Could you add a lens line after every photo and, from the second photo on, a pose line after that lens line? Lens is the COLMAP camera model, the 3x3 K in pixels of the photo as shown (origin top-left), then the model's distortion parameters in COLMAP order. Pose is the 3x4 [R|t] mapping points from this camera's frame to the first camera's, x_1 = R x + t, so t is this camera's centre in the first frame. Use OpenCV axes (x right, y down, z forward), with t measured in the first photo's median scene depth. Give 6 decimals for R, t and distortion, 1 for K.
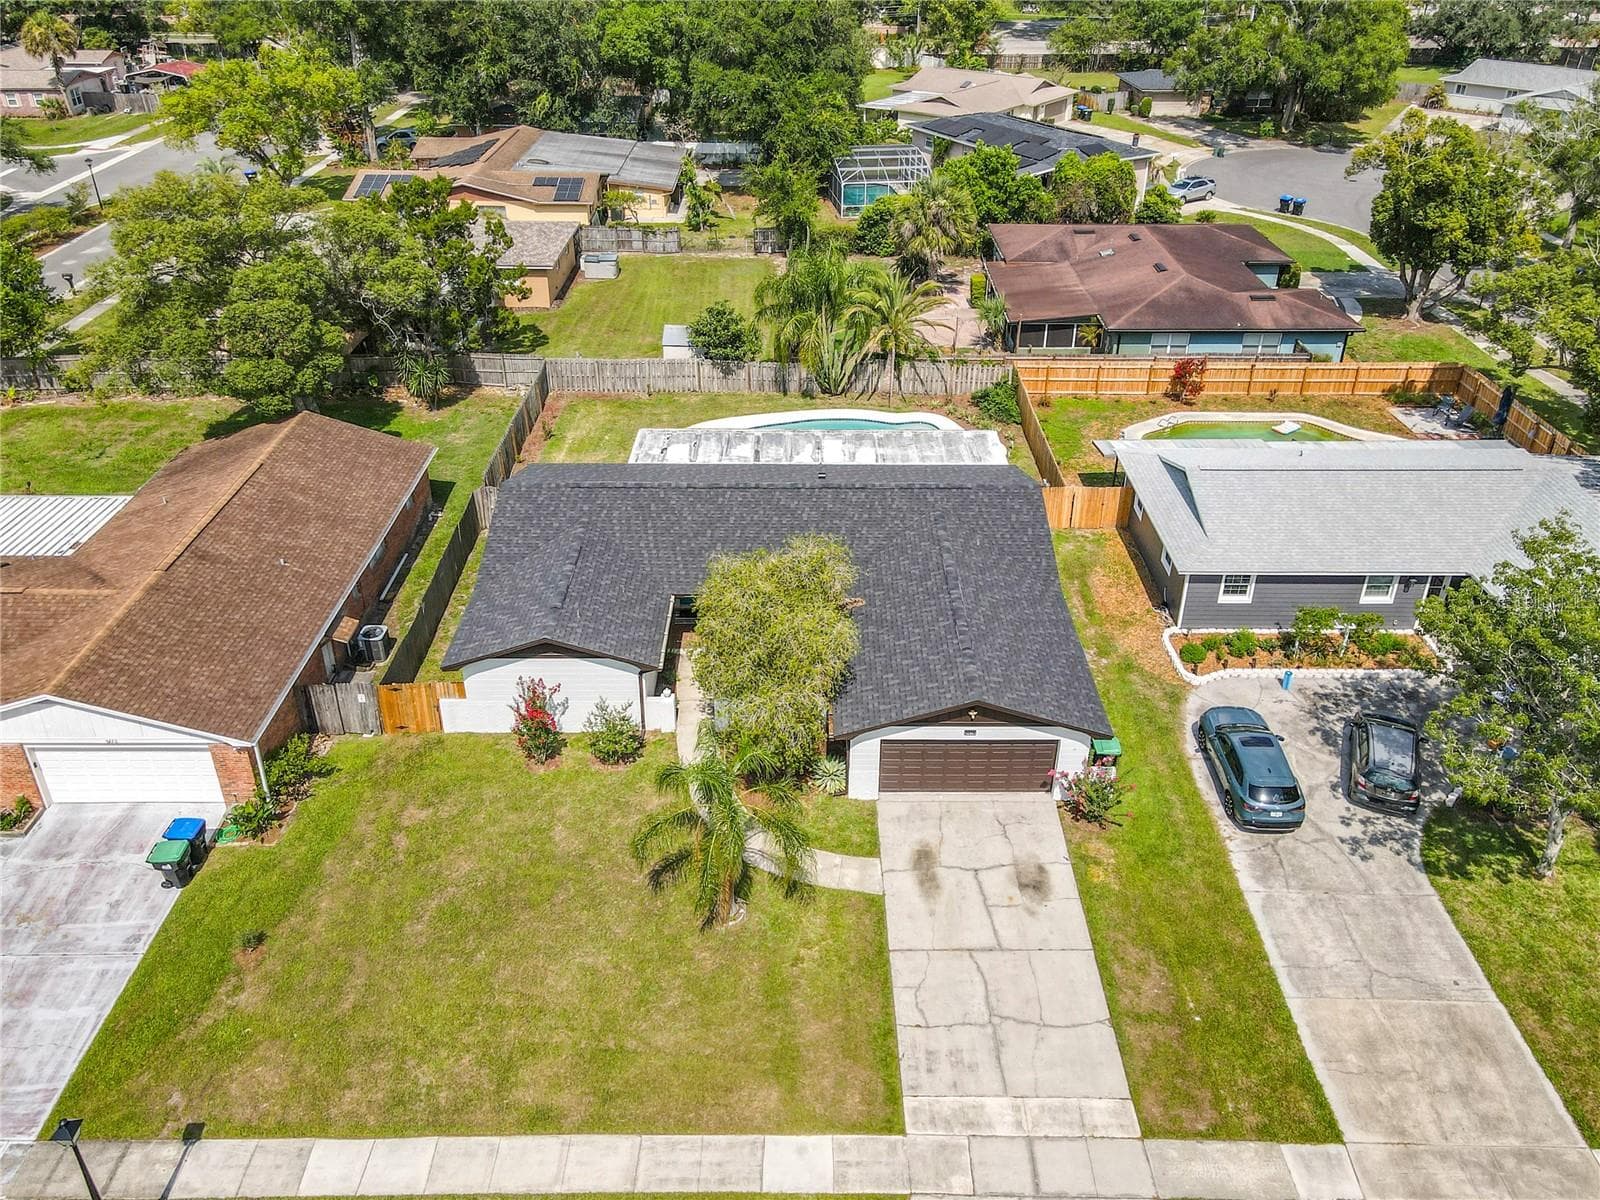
lens RADIAL K [[1125.8, 0, 796.3], [0, 1125.8, 586.4], [0, 0, 1]] dist [0.027547, 0.014855]
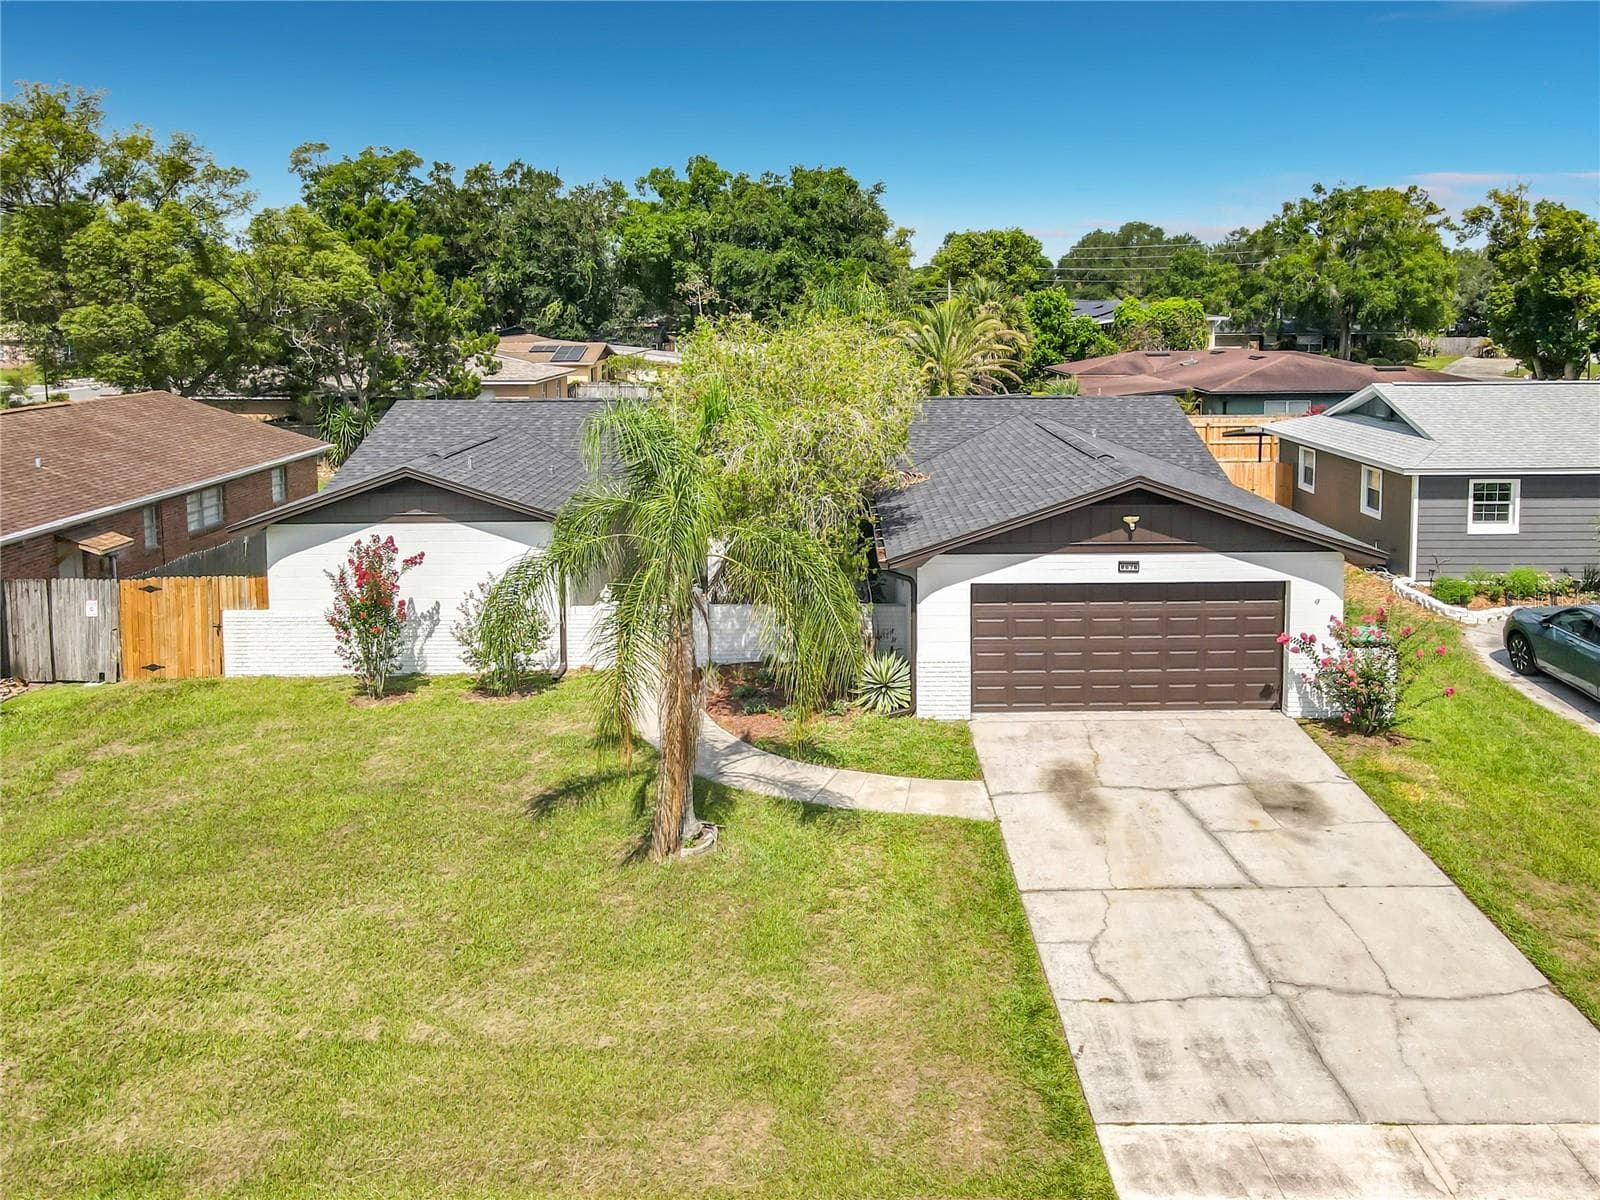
lens RADIAL K [[1201.1, 0, 836.0], [0, 1201.1, 519.9], [0, 0, 1]] dist [0.003537, 0.015867]
pose [[0.999944, -0.008632, 0.006058, 0.003930], [0.010308, 0.921337, -0.388627, 0.329368], [-0.002227, 0.388668, 0.921375, 0.426058]]
